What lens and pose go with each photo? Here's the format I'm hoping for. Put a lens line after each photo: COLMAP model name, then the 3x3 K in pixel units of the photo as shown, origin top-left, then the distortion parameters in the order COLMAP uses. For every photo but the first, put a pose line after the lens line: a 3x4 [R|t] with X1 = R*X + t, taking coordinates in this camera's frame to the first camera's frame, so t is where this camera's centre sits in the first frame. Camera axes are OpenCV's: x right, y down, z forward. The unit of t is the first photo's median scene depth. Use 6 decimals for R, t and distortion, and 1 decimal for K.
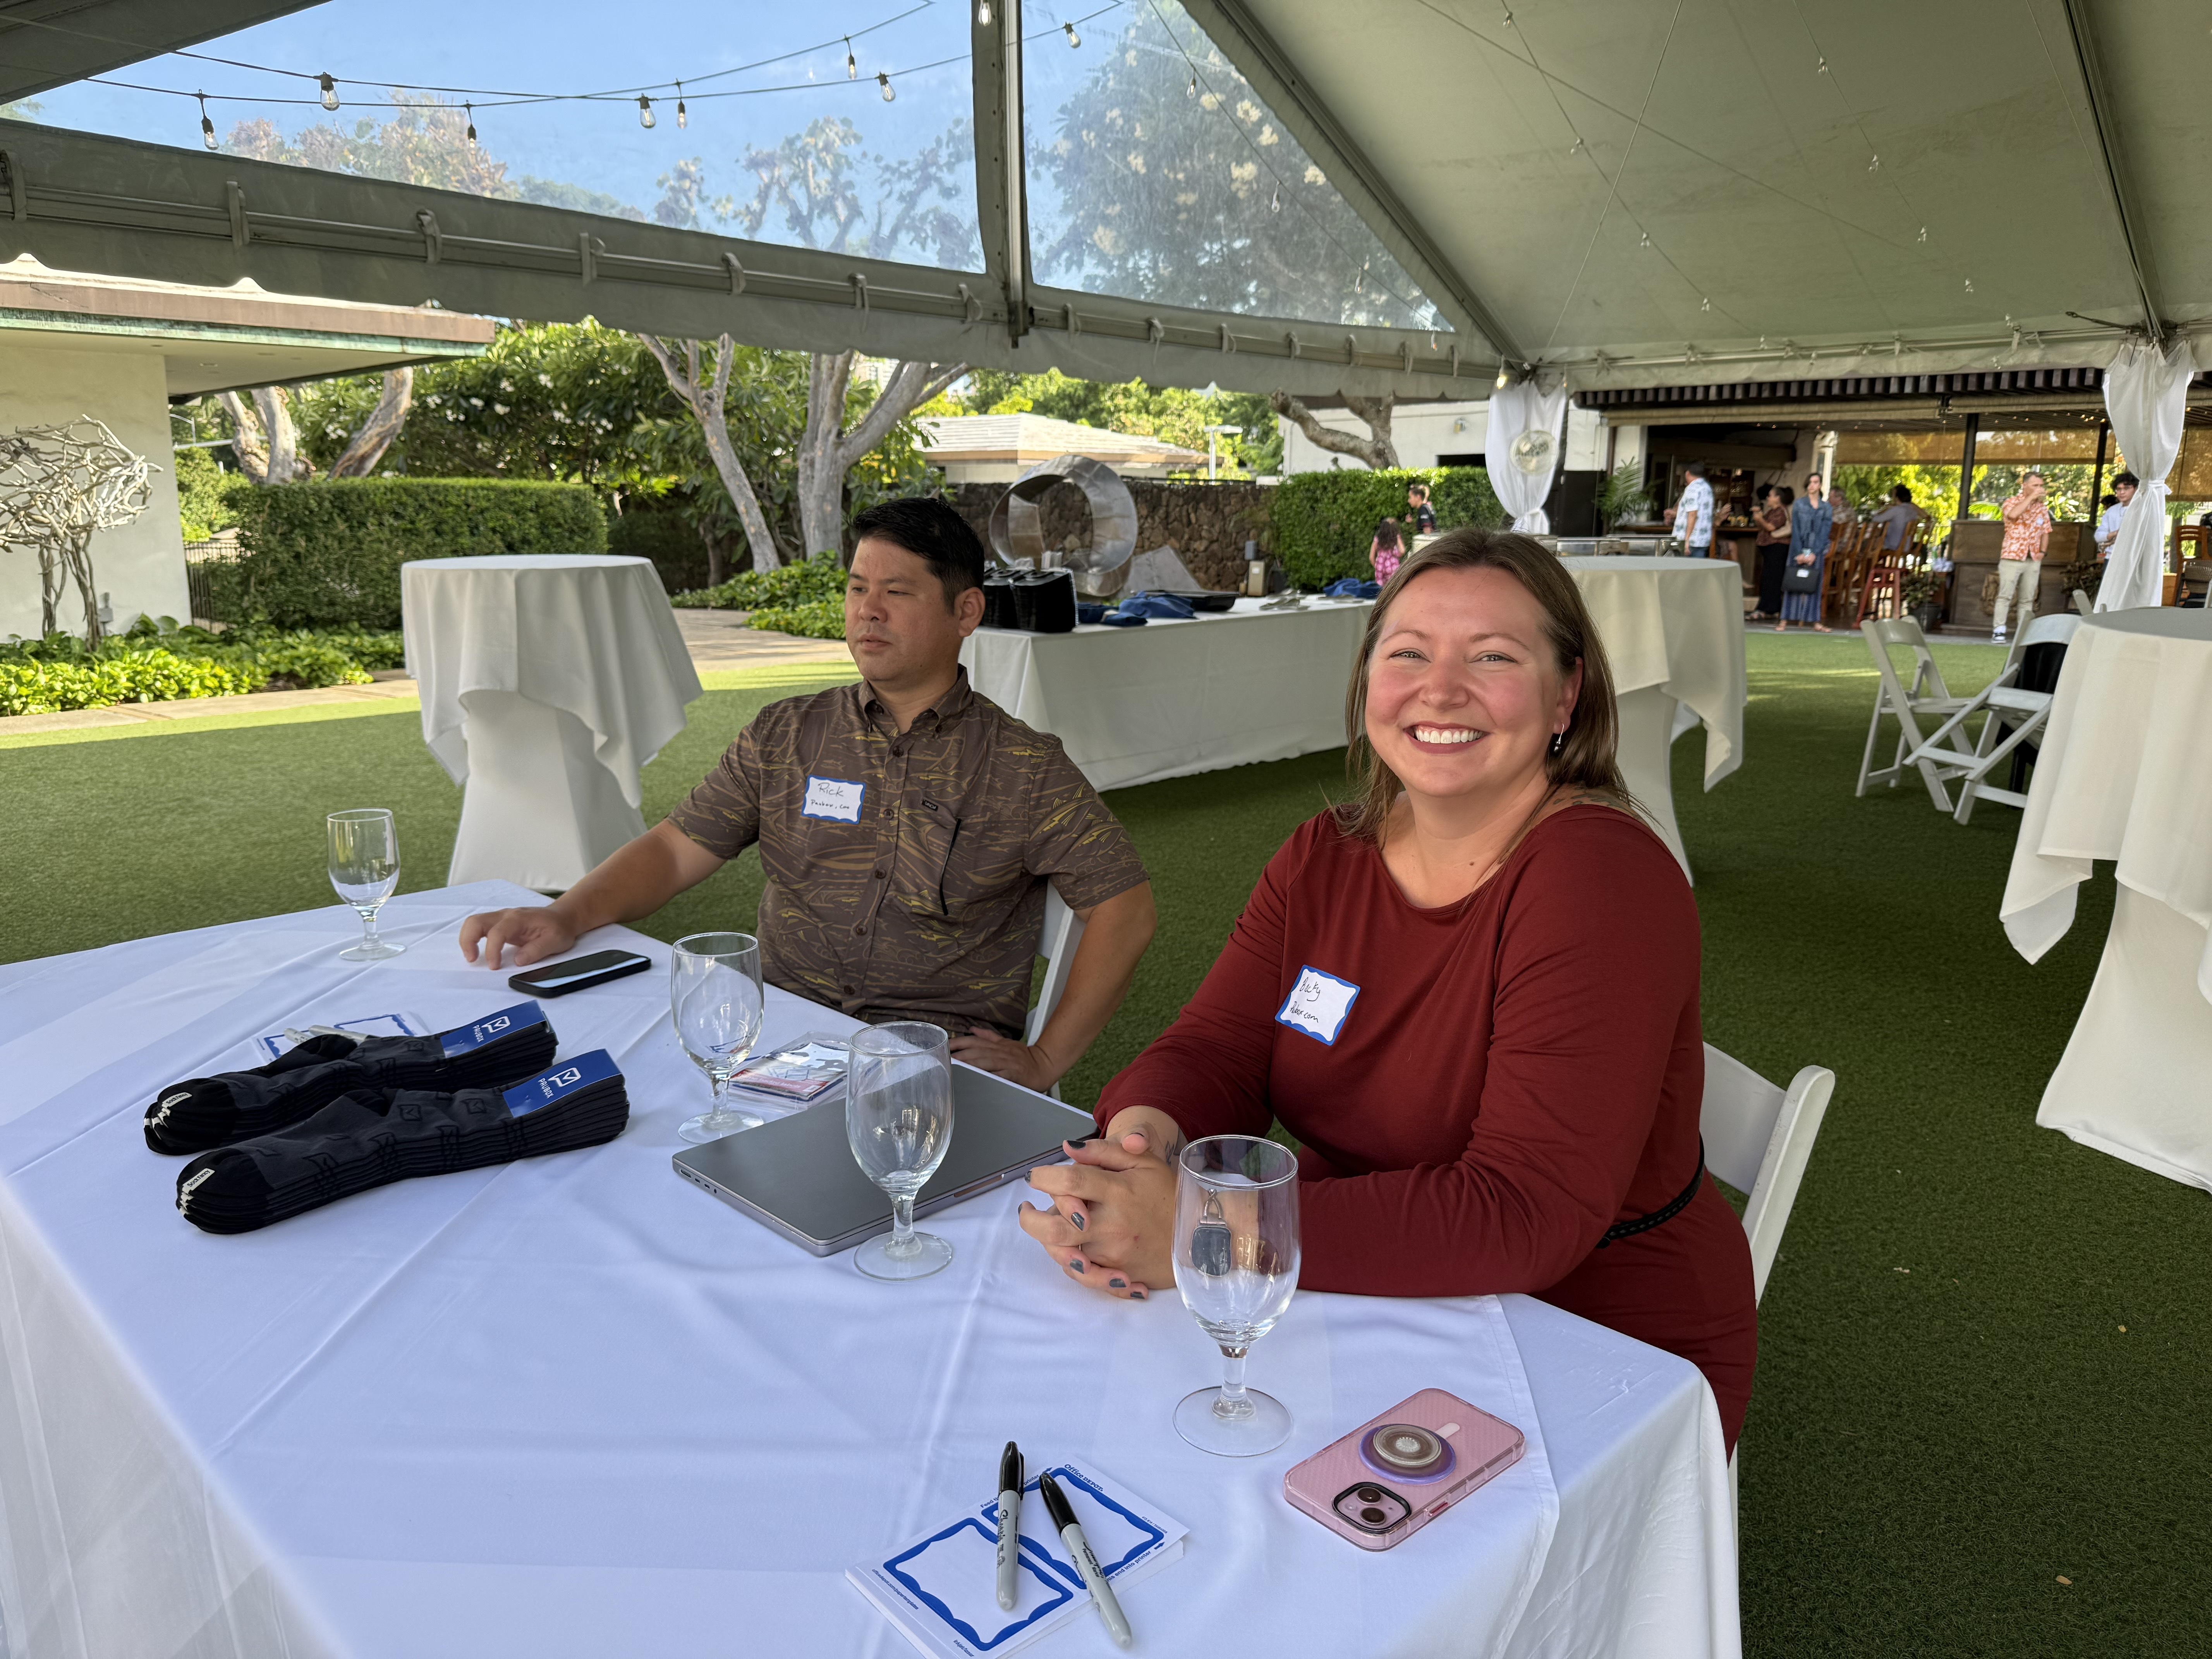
lens RADIAL K [[1591.3, 0, 1105.4], [0, 1591.3, 888.9], [0, 0, 1]] dist [-0.007013, -0.035436]
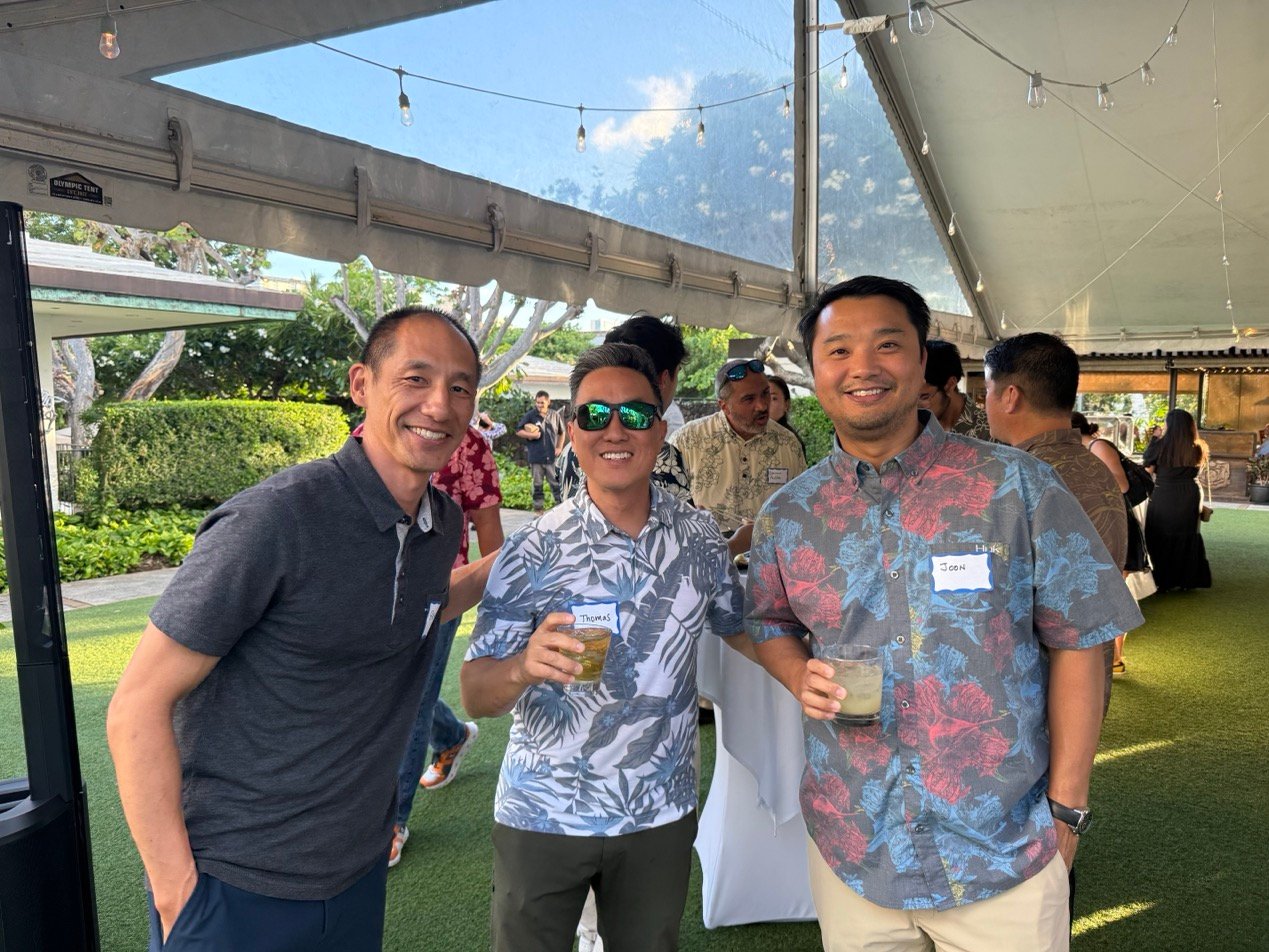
lens RADIAL K [[903.7, 0, 634.2], [0, 903.7, 505.5], [0, 0, 1]] dist [0.033486, -0.075451]
pose [[0.989316, -0.012473, 0.145252, -0.199043], [0.029828, 0.992574, -0.117930, -0.064252], [-0.142702, 0.121003, 0.982341, 0.172343]]
